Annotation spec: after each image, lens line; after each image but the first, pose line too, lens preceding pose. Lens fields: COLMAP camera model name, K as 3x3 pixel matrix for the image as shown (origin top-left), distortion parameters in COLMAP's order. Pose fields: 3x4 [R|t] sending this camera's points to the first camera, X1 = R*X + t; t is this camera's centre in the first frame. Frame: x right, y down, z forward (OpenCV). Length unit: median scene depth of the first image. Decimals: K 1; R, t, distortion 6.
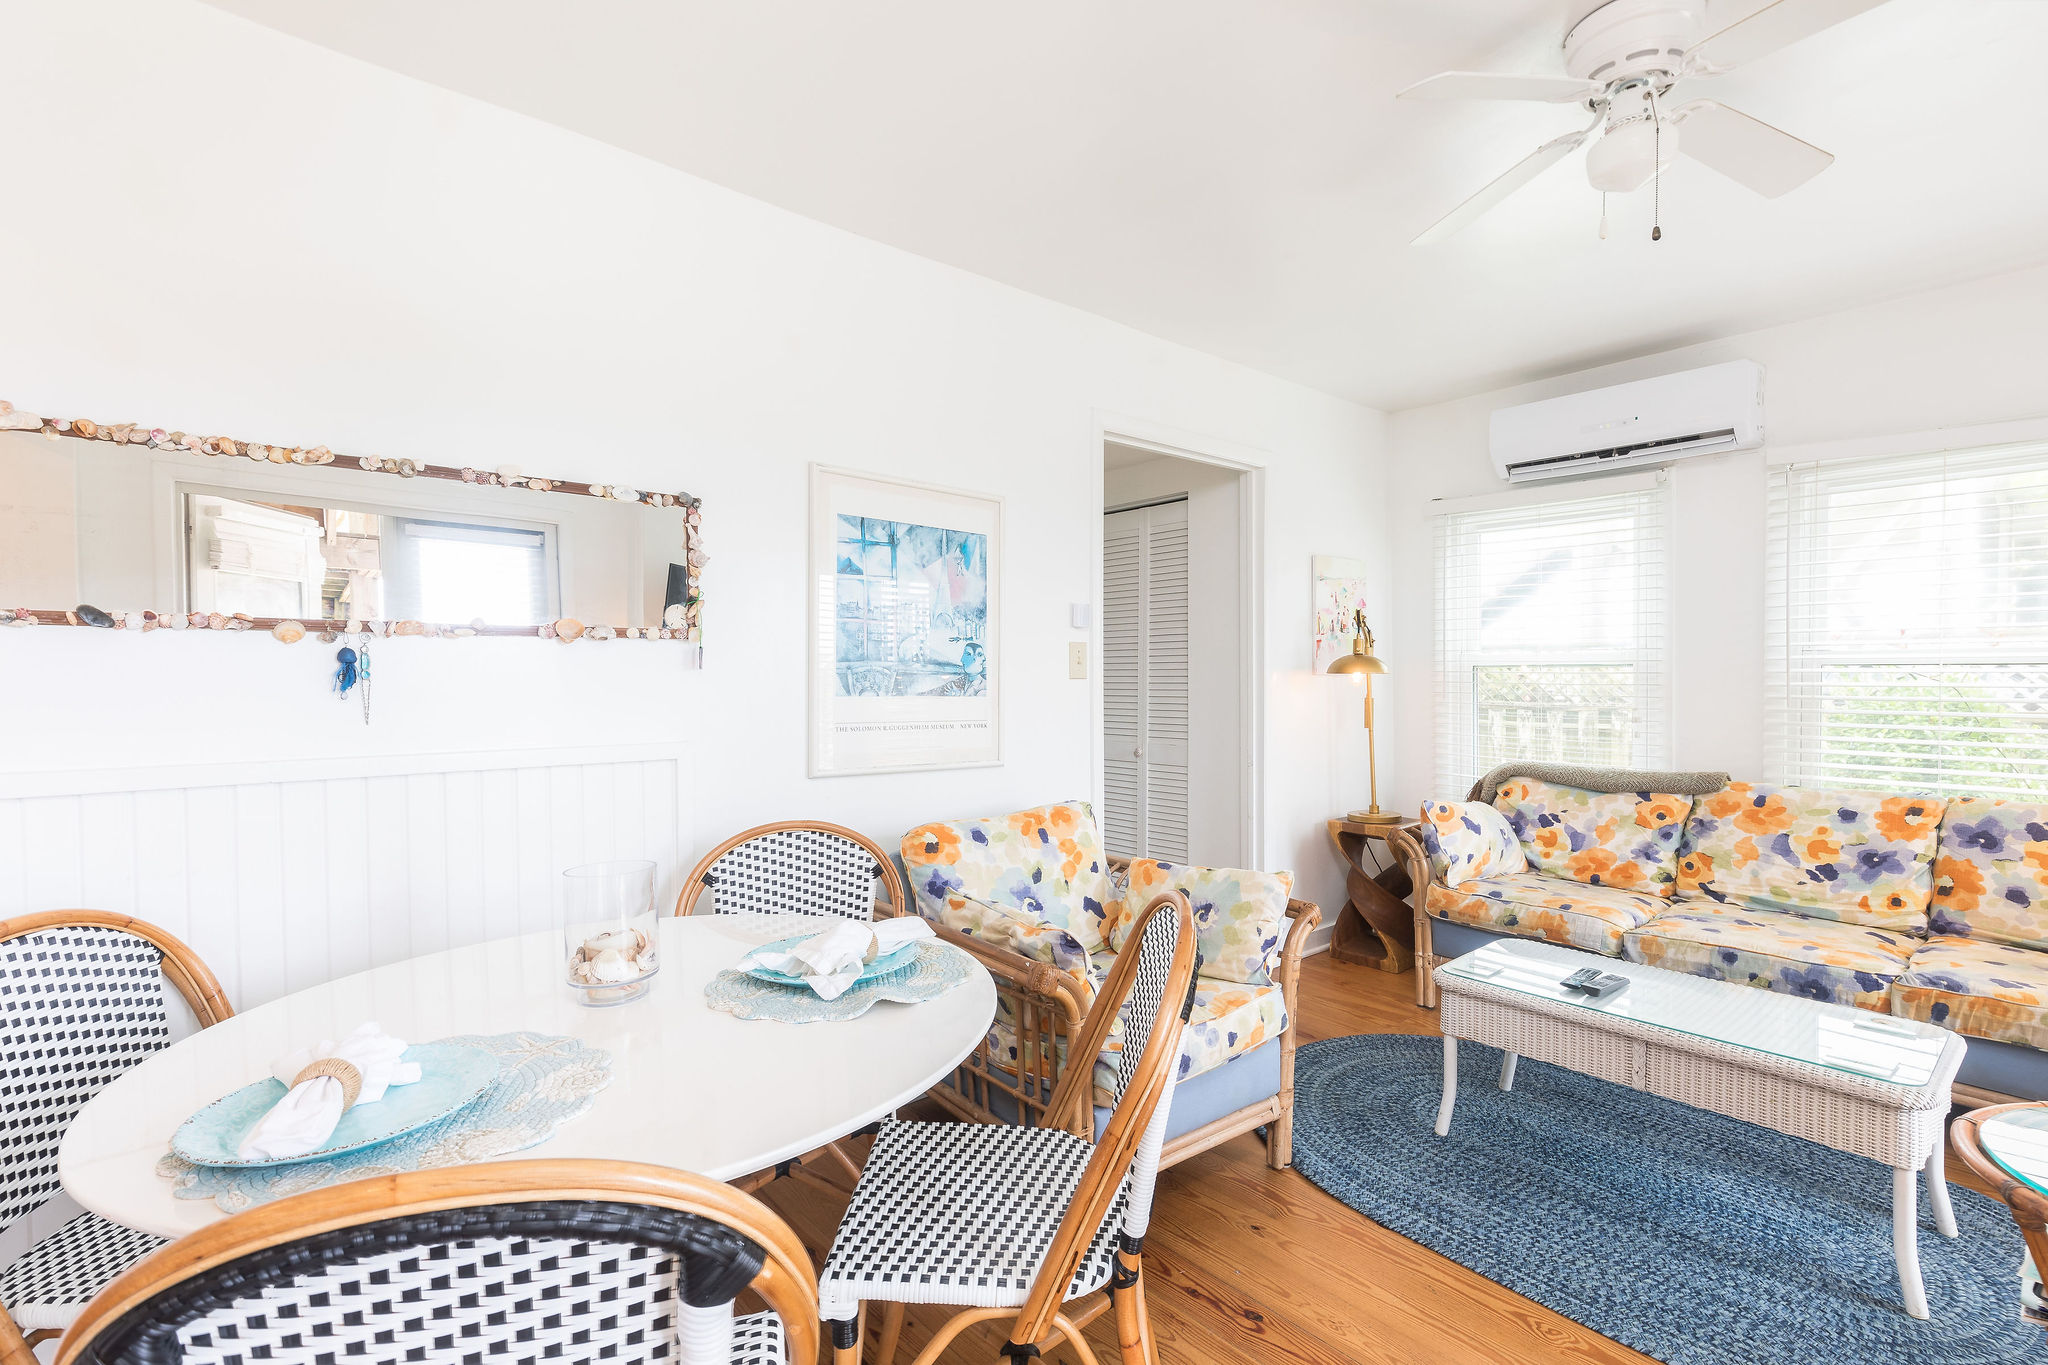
lens RADIAL K [[920.1, 0, 1023.5], [0, 920.1, 695.1], [0, 0, 1]] dist [0.002771, -0.000652]
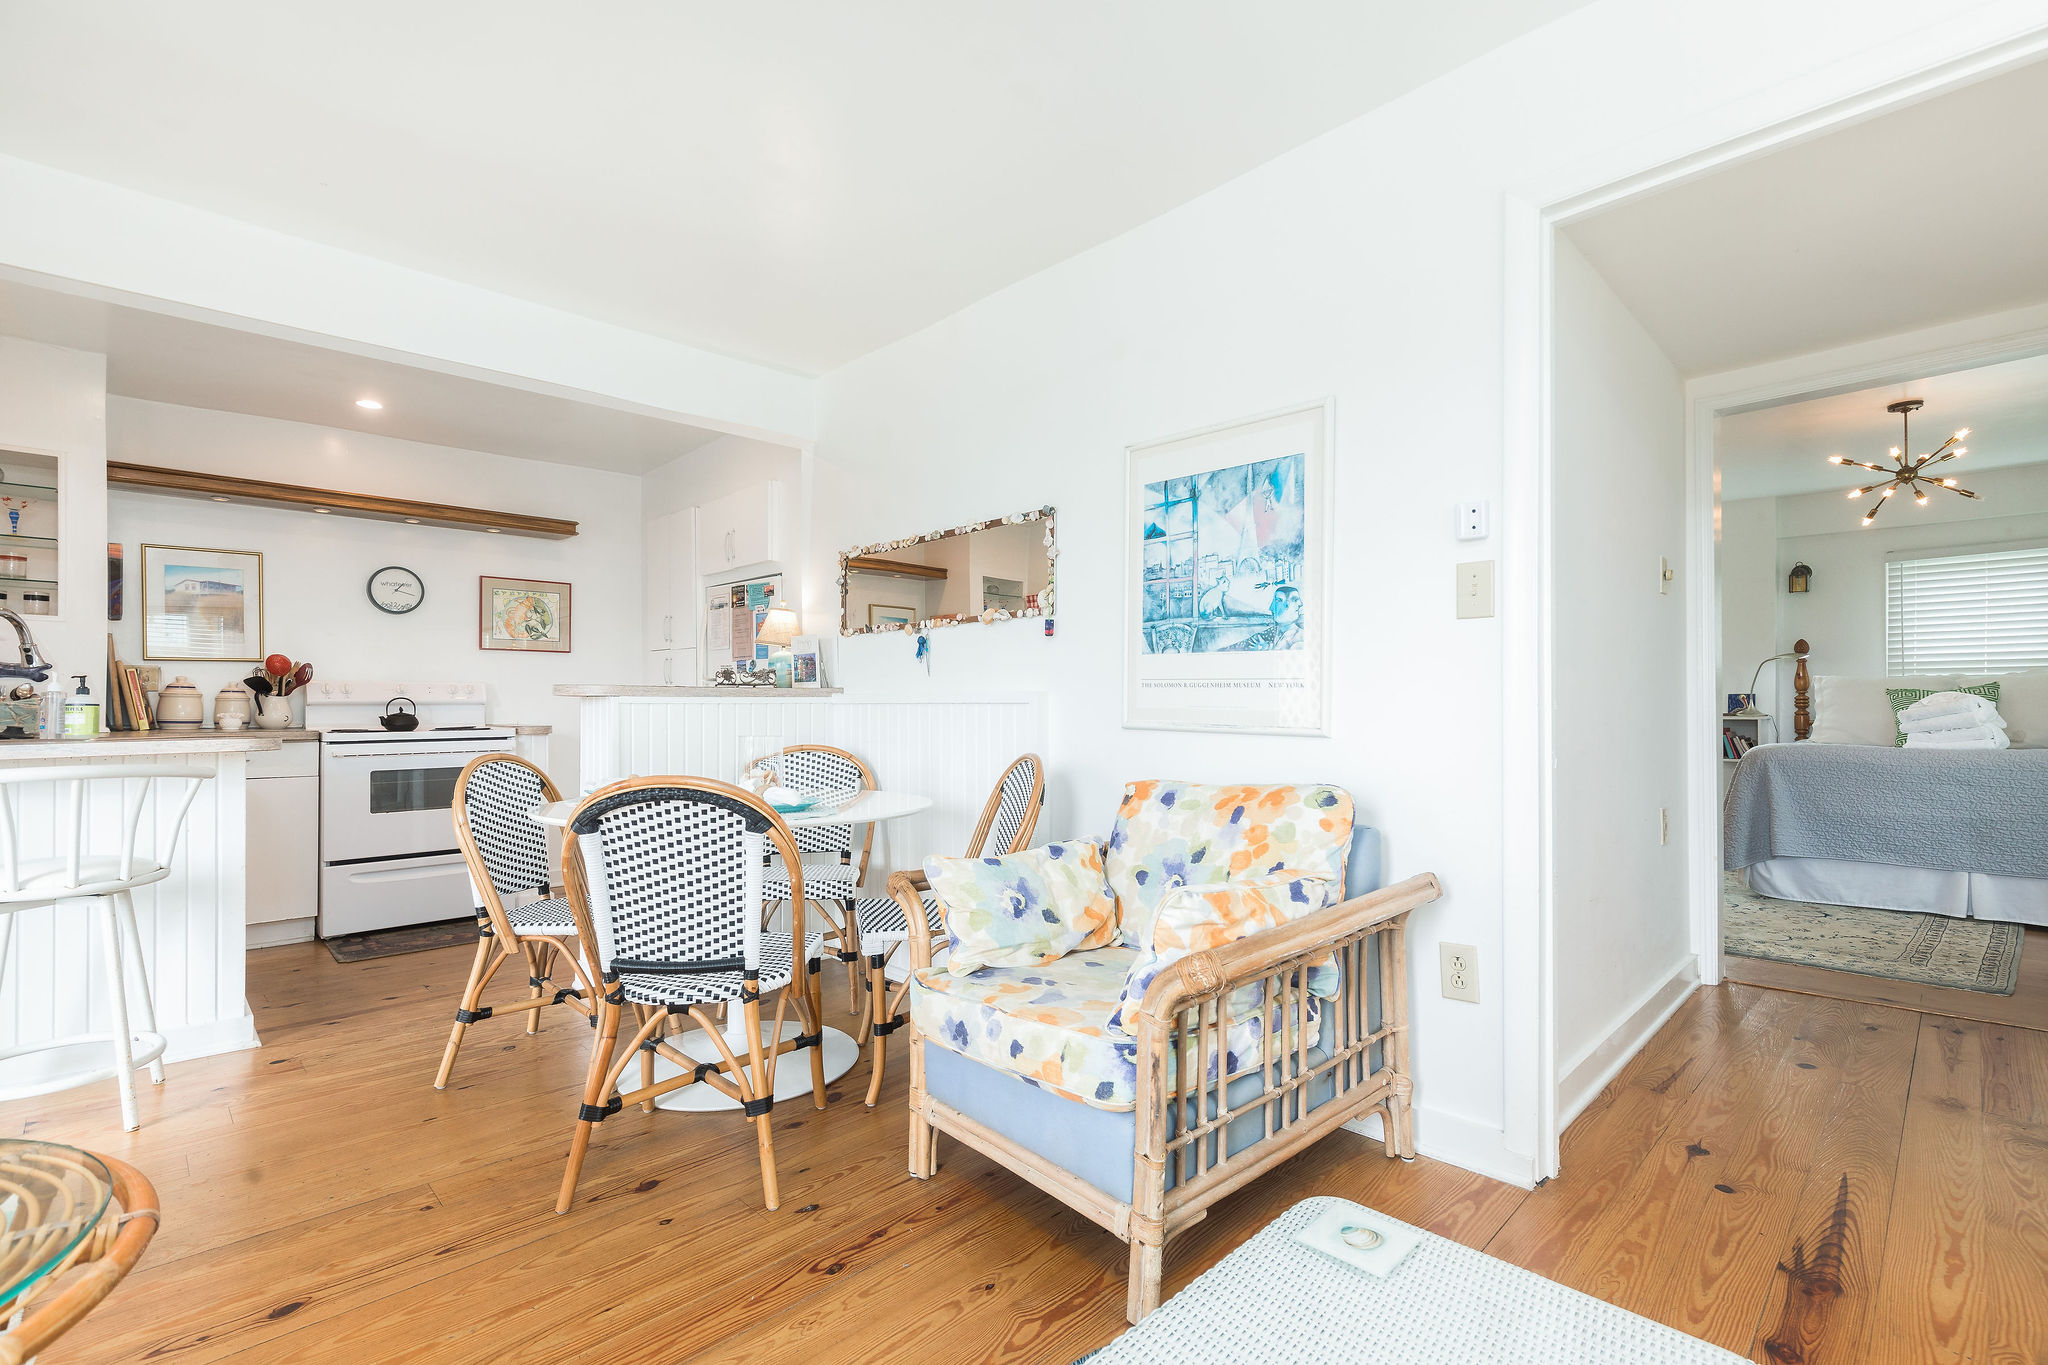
lens RADIAL K [[920.1, 0, 1023.5], [0, 920.1, 695.1], [0, 0, 1]] dist [0.002771, -0.000652]
pose [[0.064026, -0.002365, -0.997945, 0.804329], [-0.014273, 0.999893, -0.003286, 0.050917], [0.997846, 0.014454, 0.063985, 0.739033]]
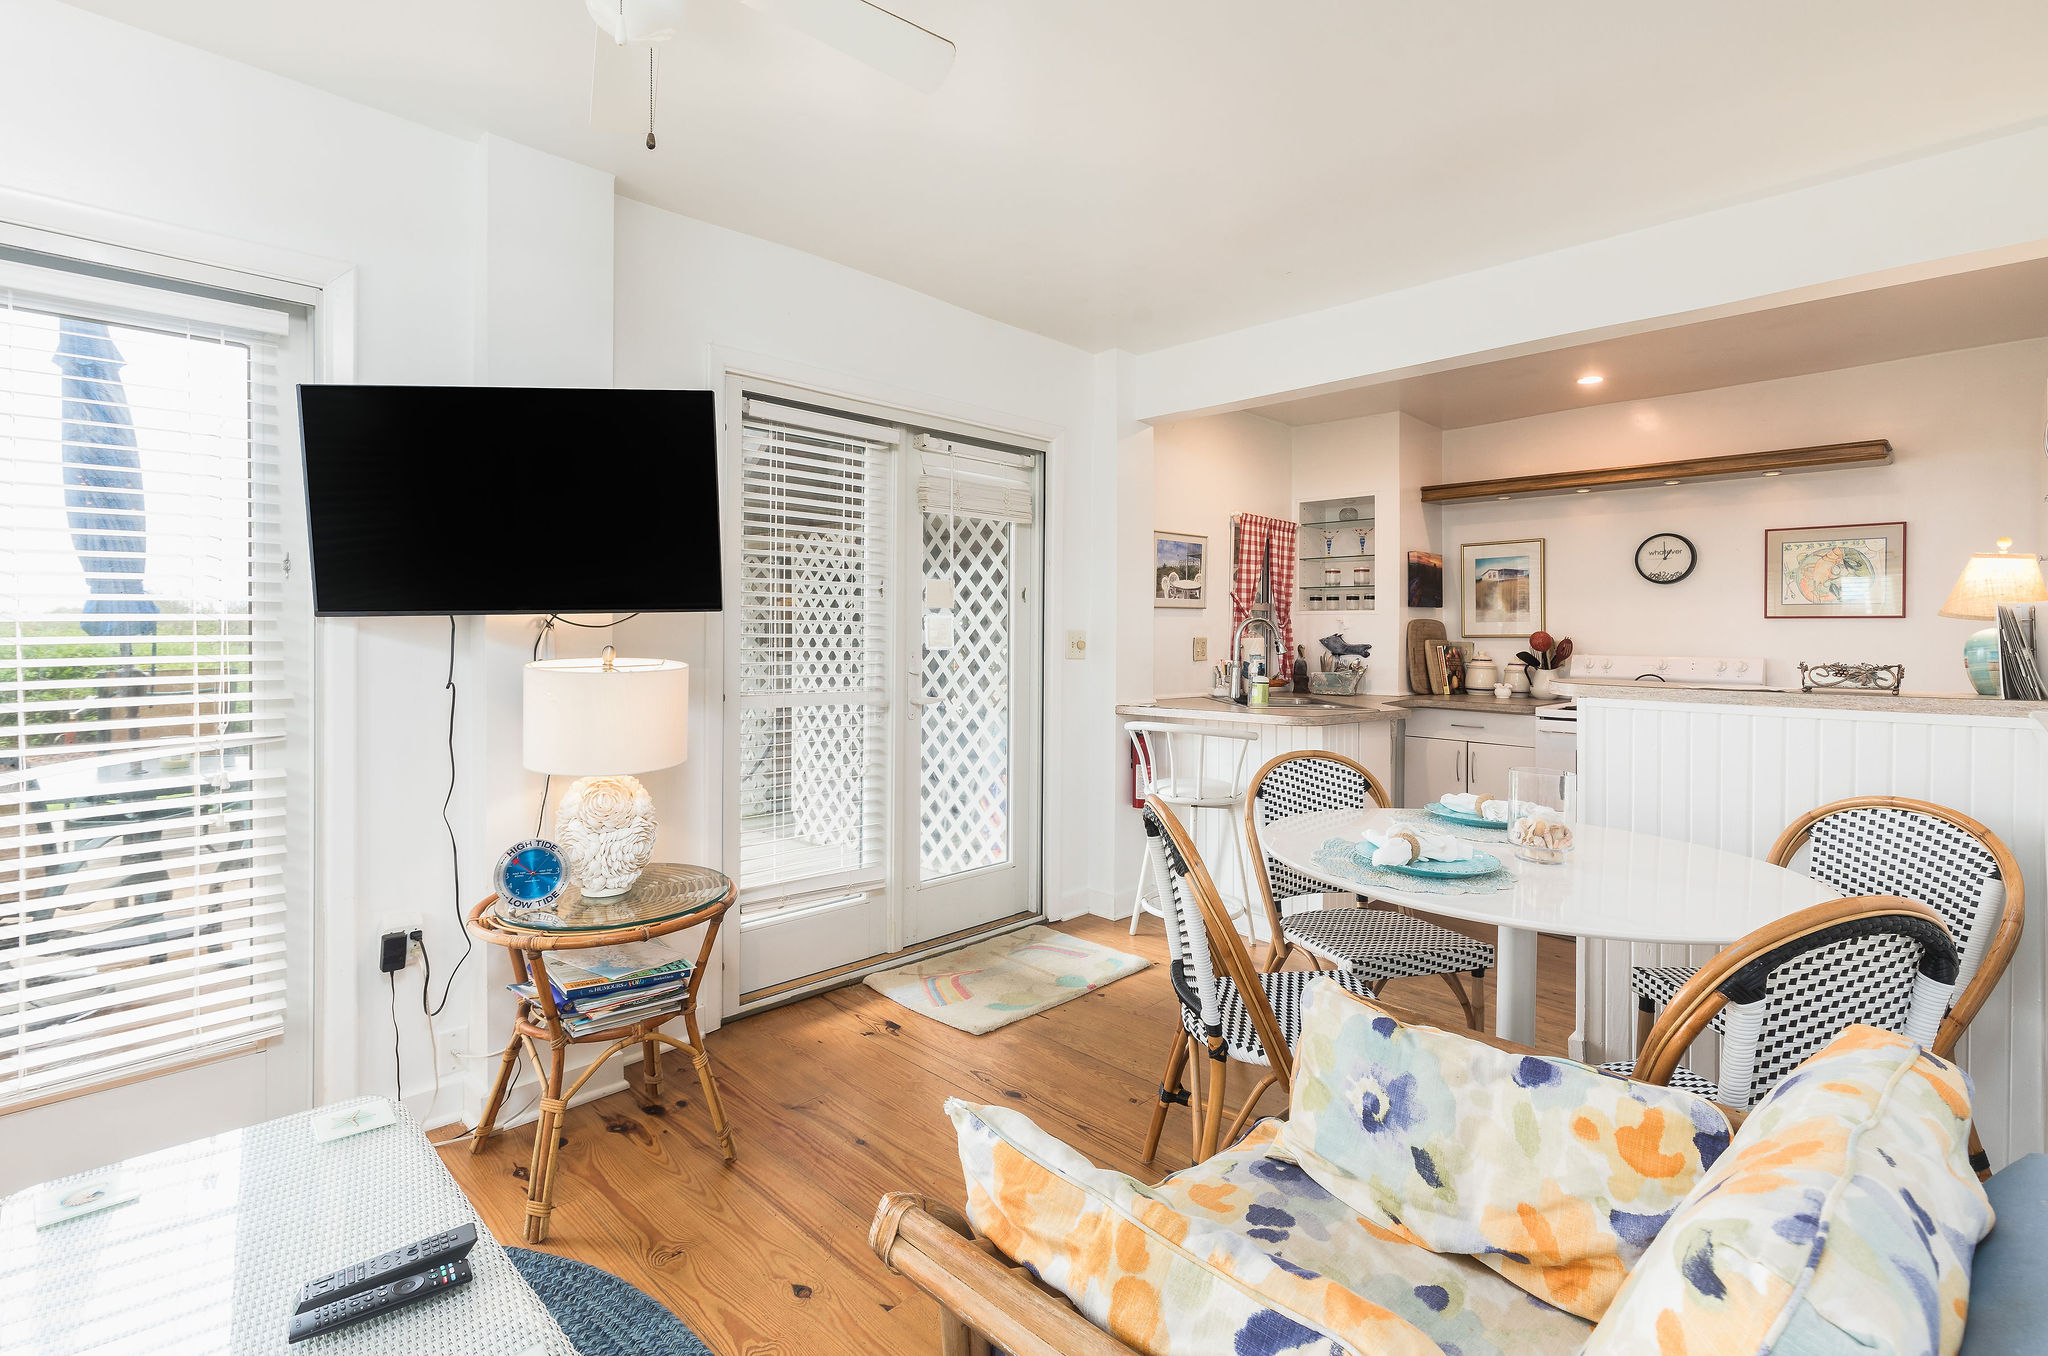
lens RADIAL K [[941.1, 0, 1026.3], [0, 941.1, 638.8], [0, 0, 1]] dist [0.003708, 0.000265]
pose [[-0.995848, -0.002622, -0.090998, 0.259161], [-0.004522, 0.999776, 0.020679, -0.025281], [0.090924, 0.021005, -0.995636, 1.240506]]
